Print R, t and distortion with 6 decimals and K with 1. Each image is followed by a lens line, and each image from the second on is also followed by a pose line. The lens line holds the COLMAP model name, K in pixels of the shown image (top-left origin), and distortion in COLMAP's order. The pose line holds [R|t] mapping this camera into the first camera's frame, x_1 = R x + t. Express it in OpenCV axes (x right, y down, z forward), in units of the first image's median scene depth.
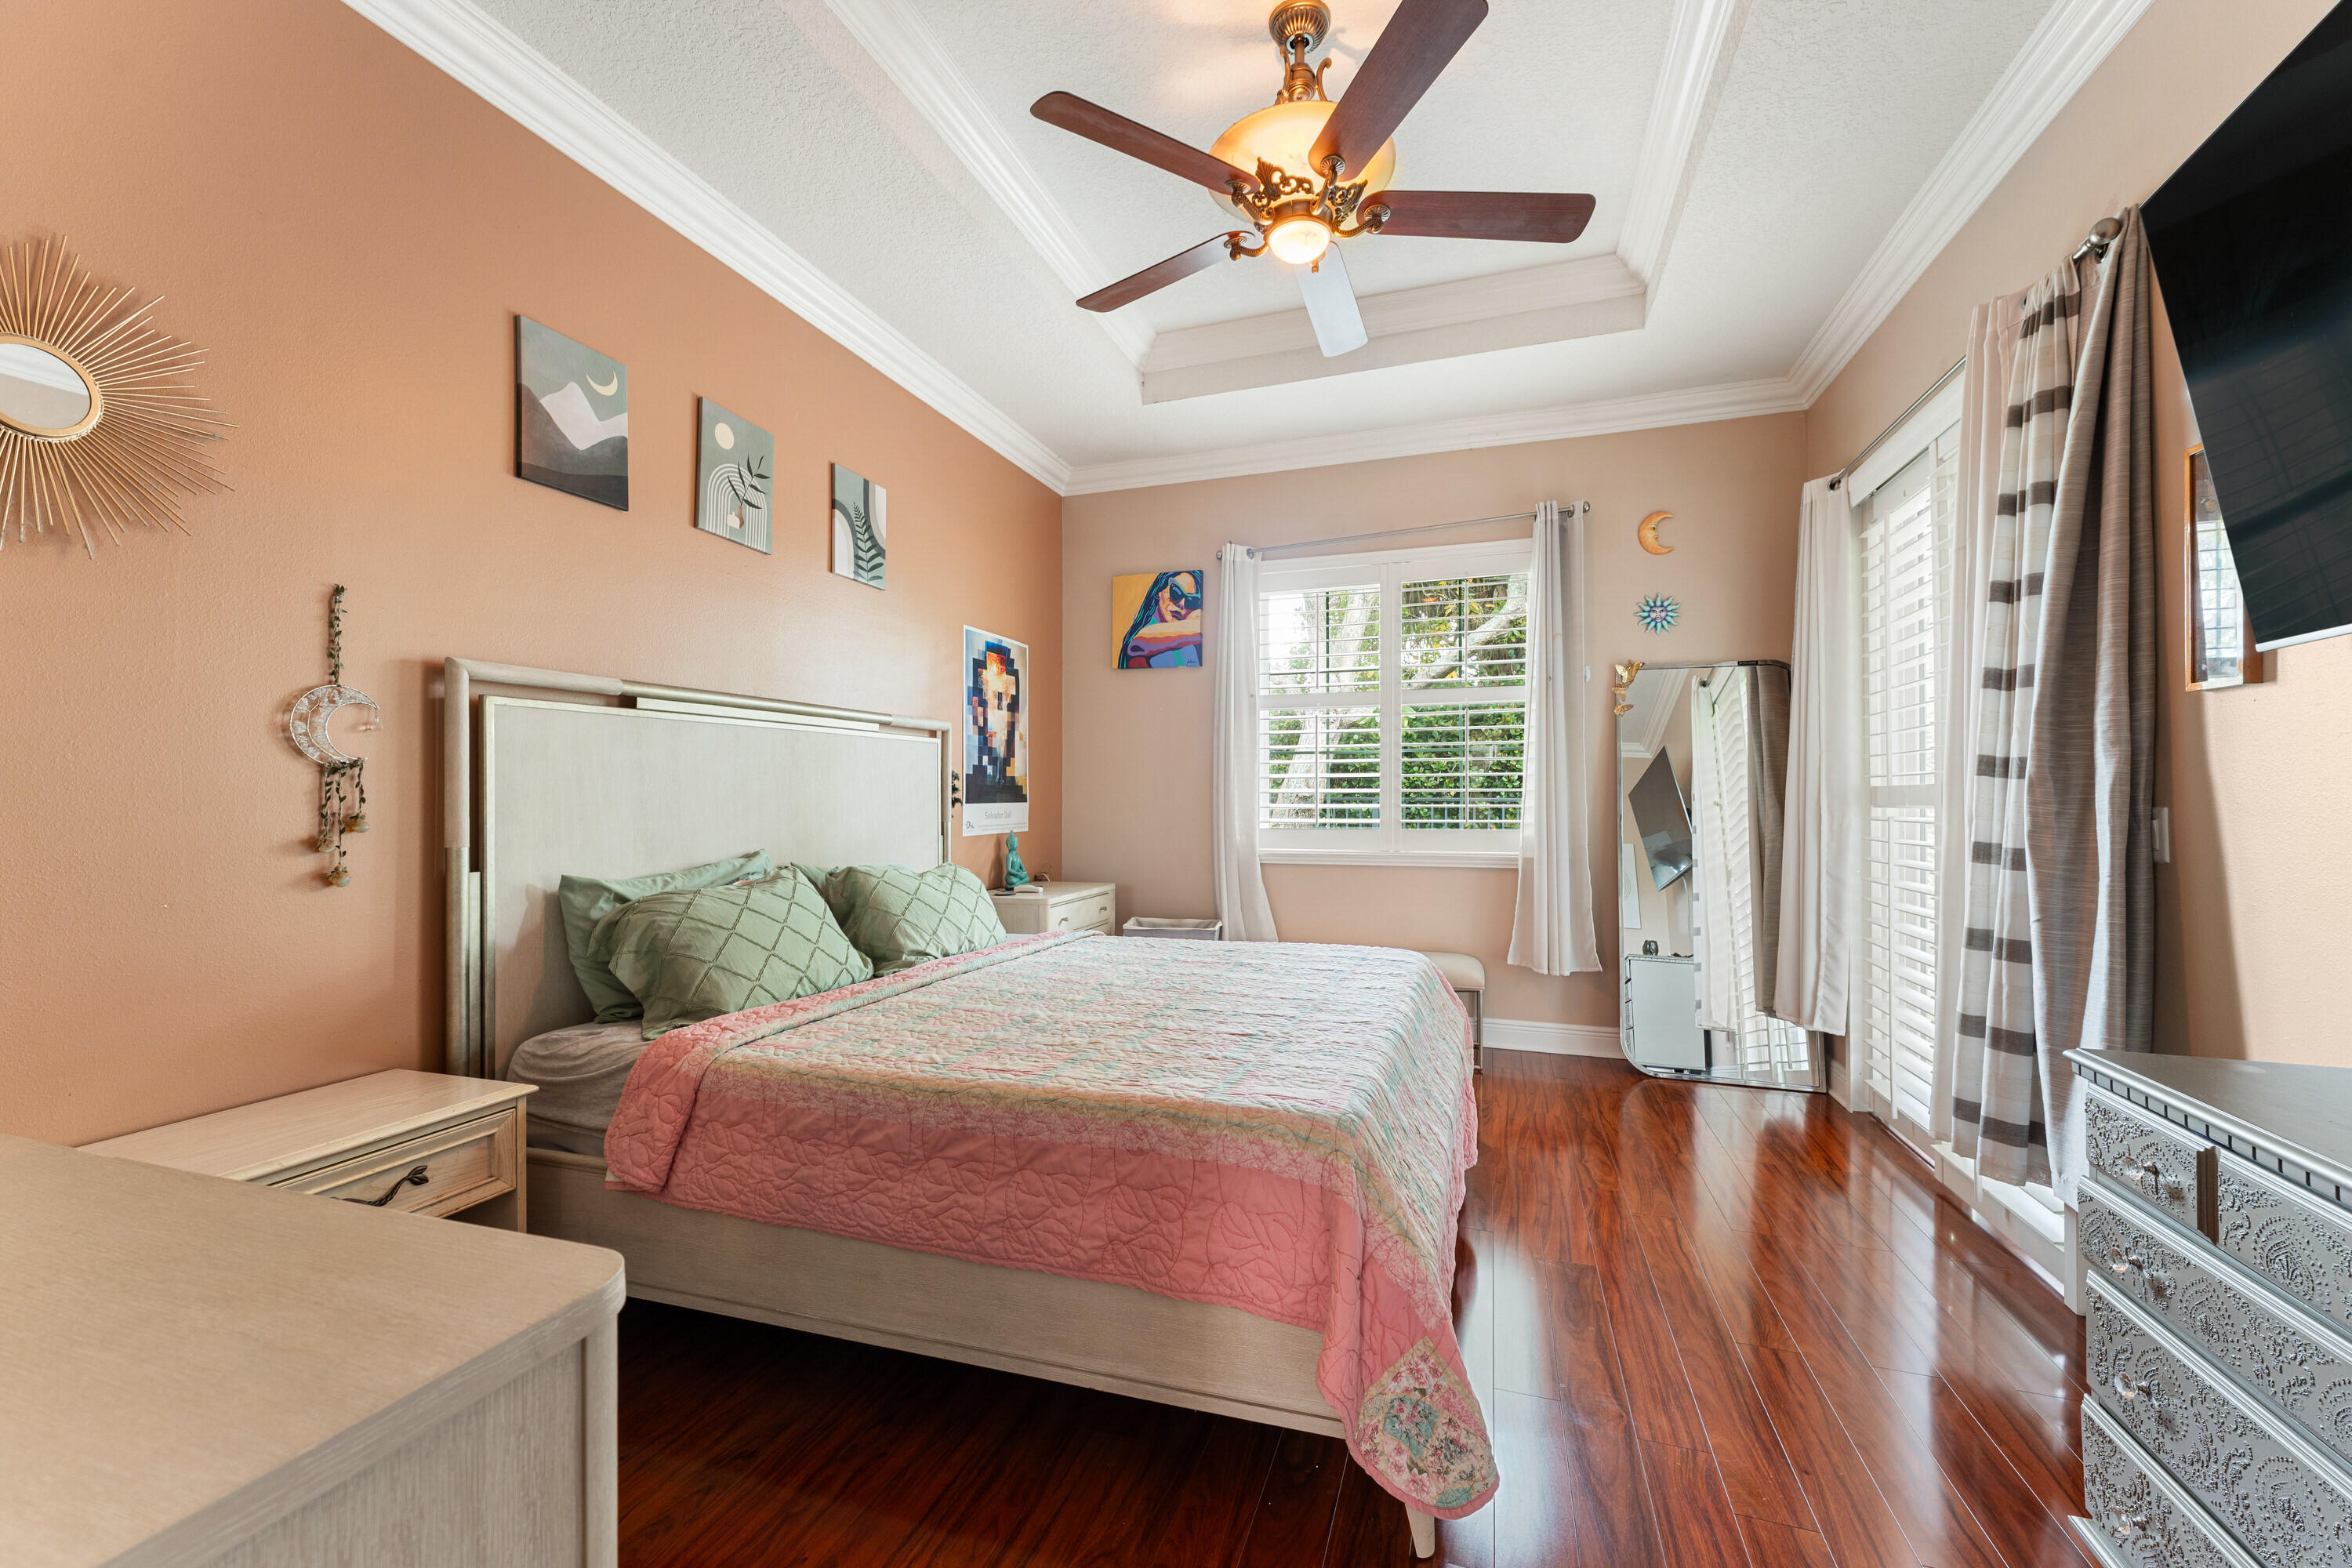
lens RADIAL K [[926.7, 0, 1183.6], [0, 926.7, 788.8], [0, 0, 1]] dist [-0.013531, -0.000234]
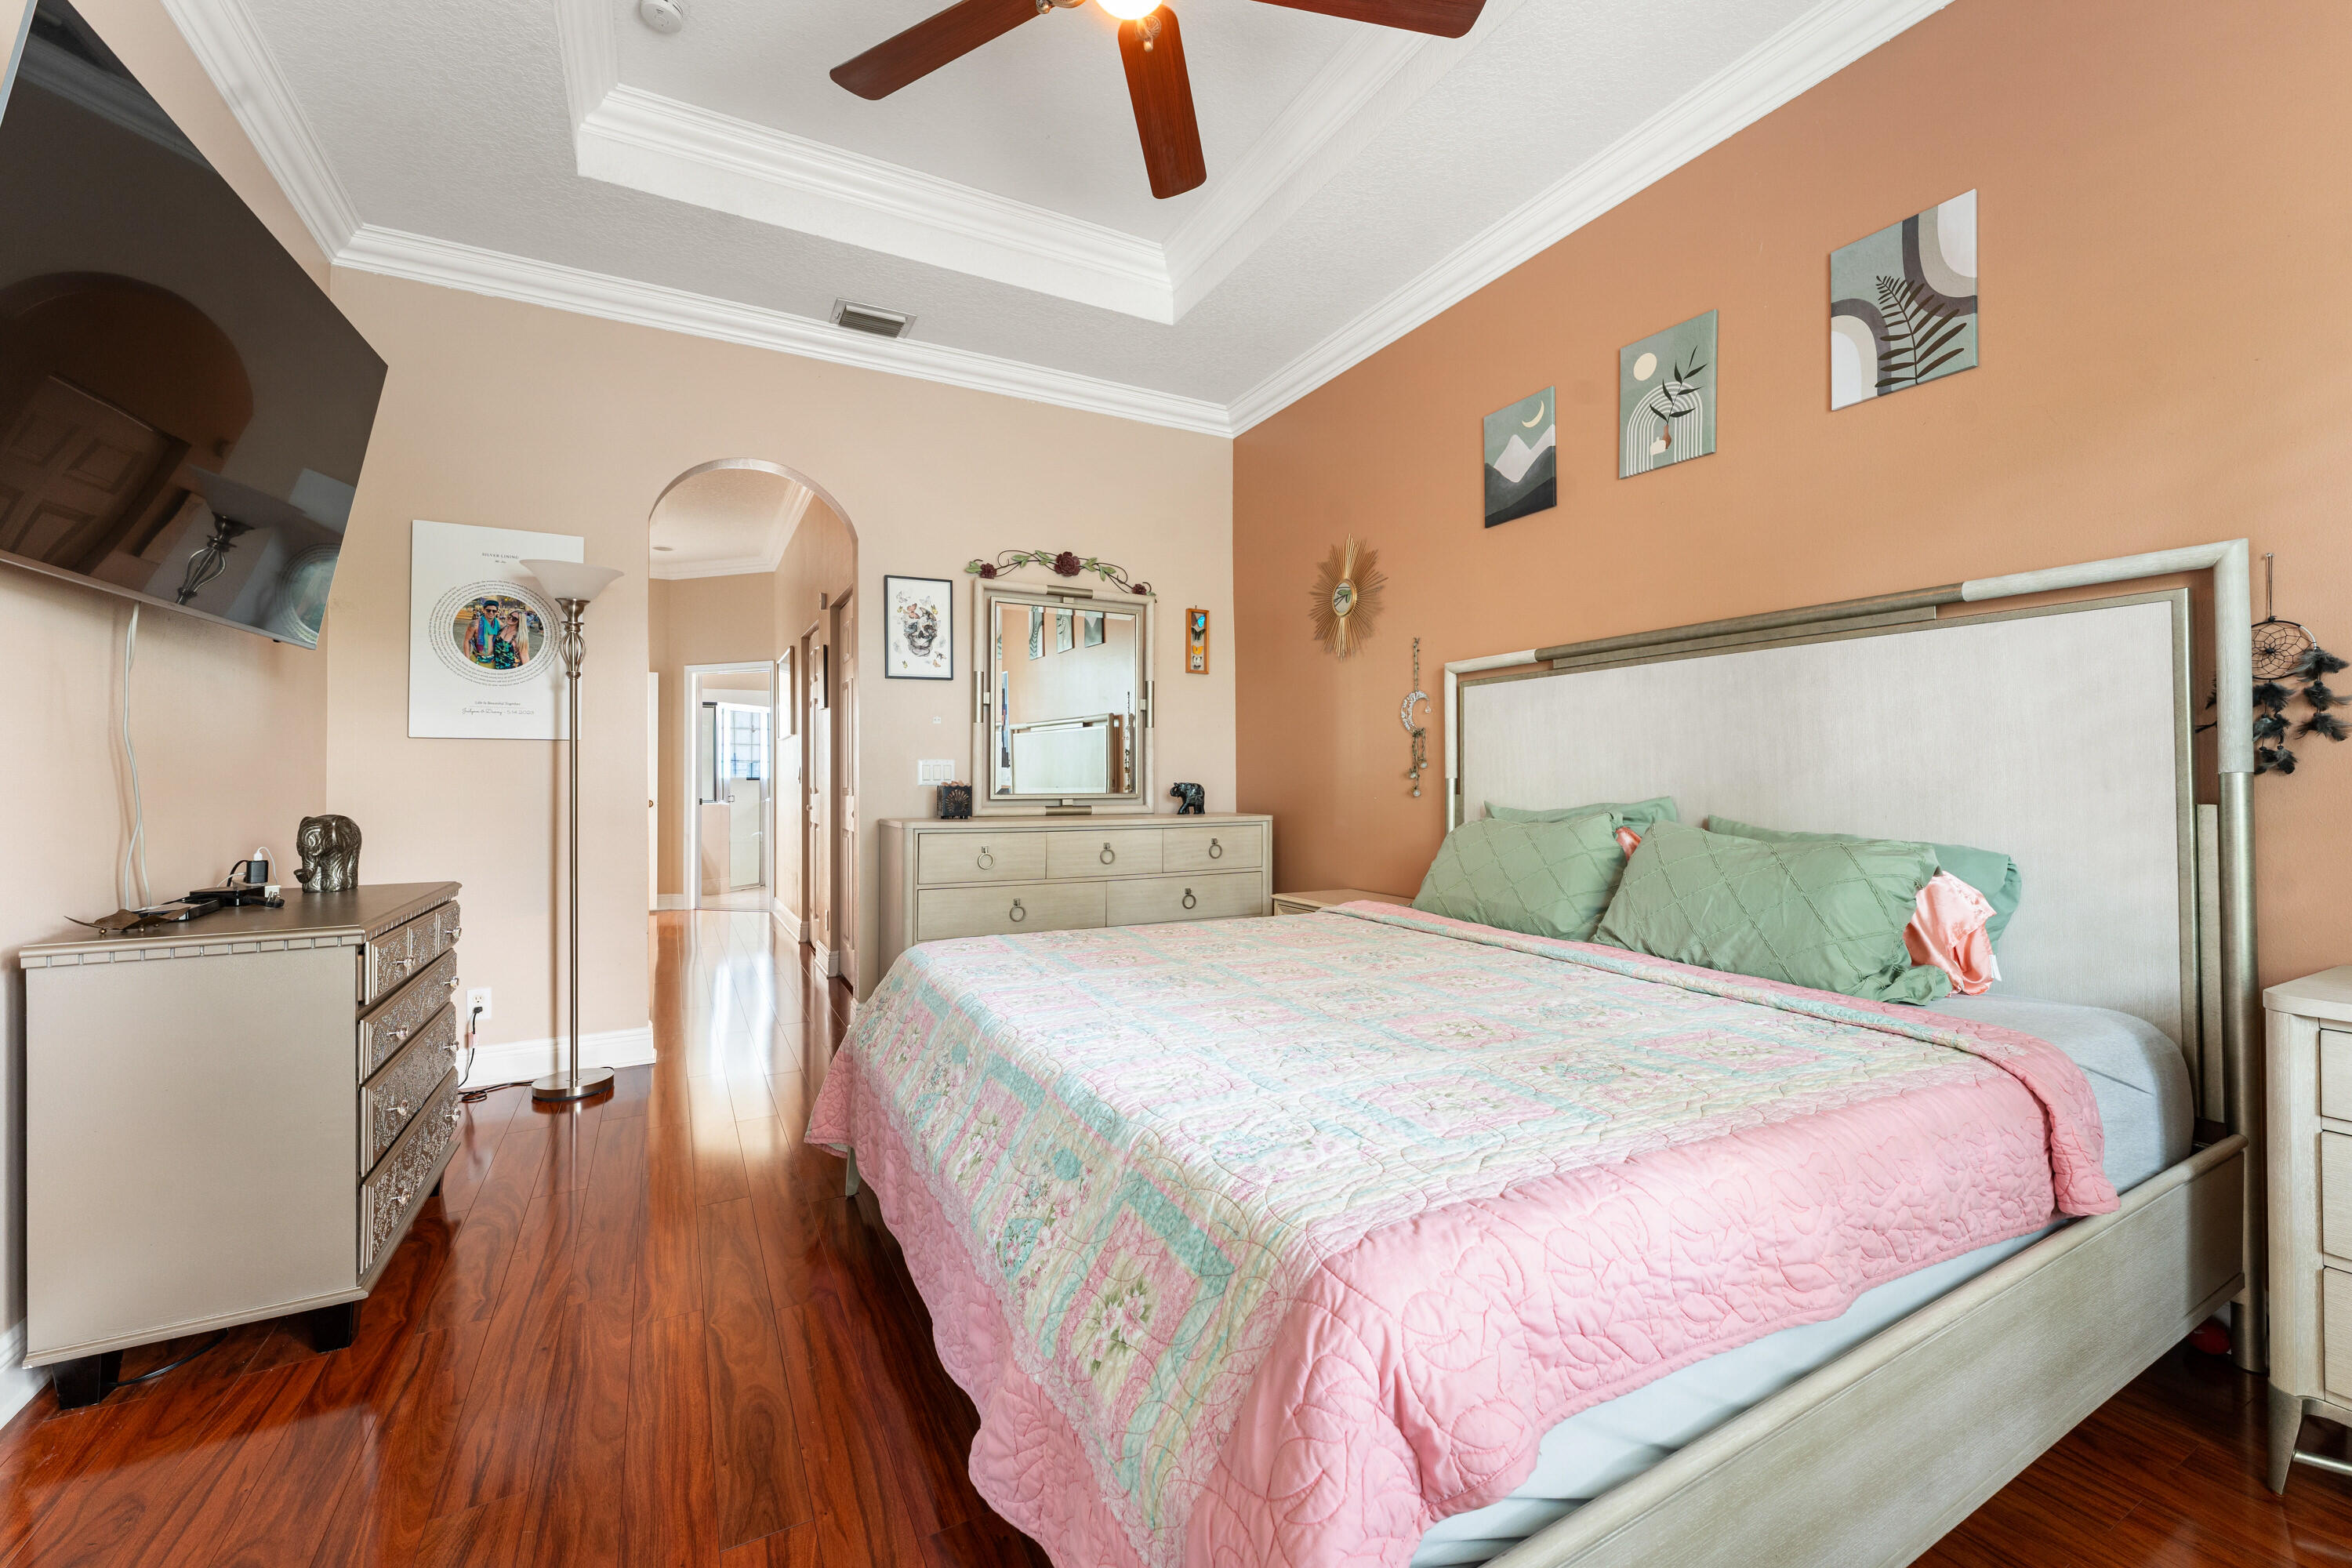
lens RADIAL K [[926.7, 0, 1187.8], [0, 926.7, 777.6], [0, 0, 1]] dist [-0.013531, -0.000234]
pose [[-0.690242, -0.003317, -0.723571, 0.528130], [0.000393, 0.999988, -0.004958, 0.051775], [0.723579, -0.003707, -0.690232, 1.319643]]
